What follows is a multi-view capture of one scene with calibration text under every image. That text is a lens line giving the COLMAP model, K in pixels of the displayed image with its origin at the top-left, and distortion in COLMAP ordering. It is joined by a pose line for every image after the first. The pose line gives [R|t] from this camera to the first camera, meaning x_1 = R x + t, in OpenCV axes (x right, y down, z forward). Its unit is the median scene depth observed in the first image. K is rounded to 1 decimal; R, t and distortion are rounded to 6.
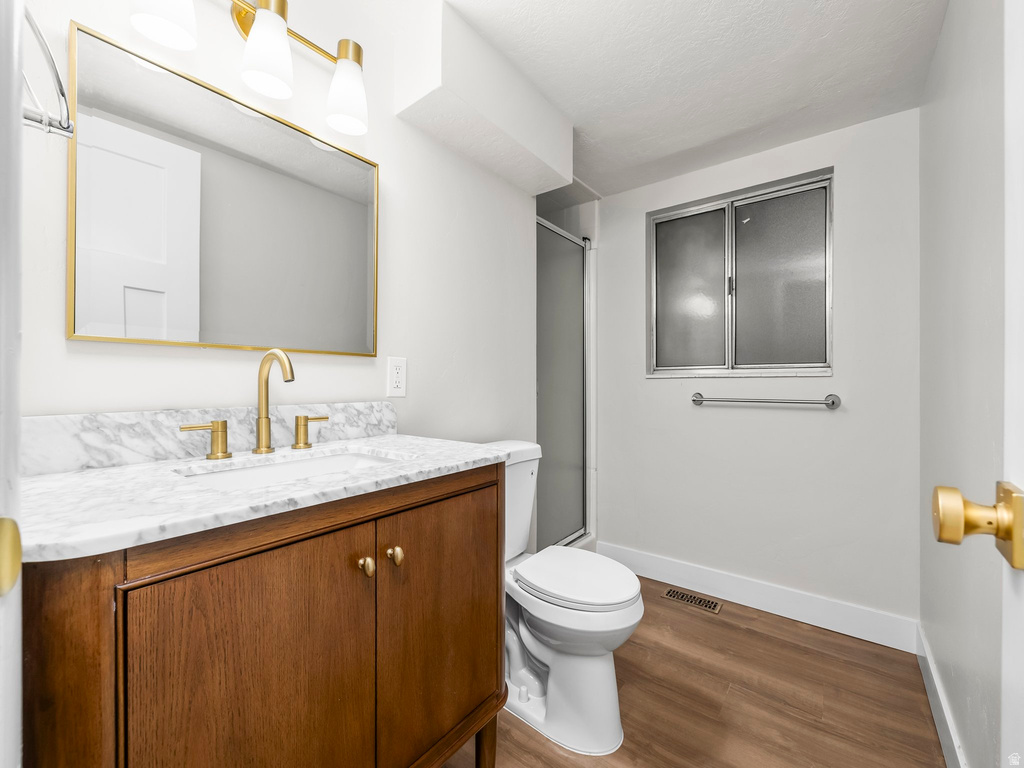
lens RADIAL K [[437.2, 0, 510.4], [0, 437.2, 381.6], [0, 0, 1]] dist [-0.002253, 0.000729]
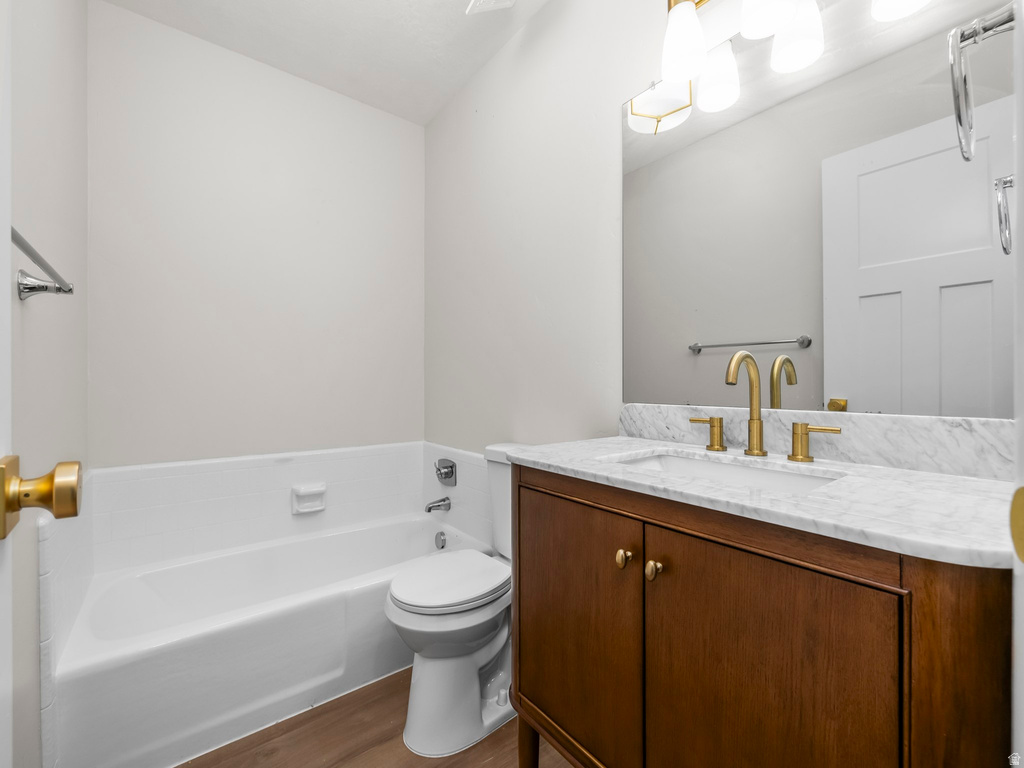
lens RADIAL K [[437.2, 0, 510.4], [0, 437.2, 381.6], [0, 0, 1]] dist [-0.002253, 0.000729]
pose [[-0.247357, -0.007873, -0.968892, 0.524709], [-0.003269, 0.999968, -0.007291, 0.006389], [0.968919, 0.001364, -0.247375, 0.707437]]
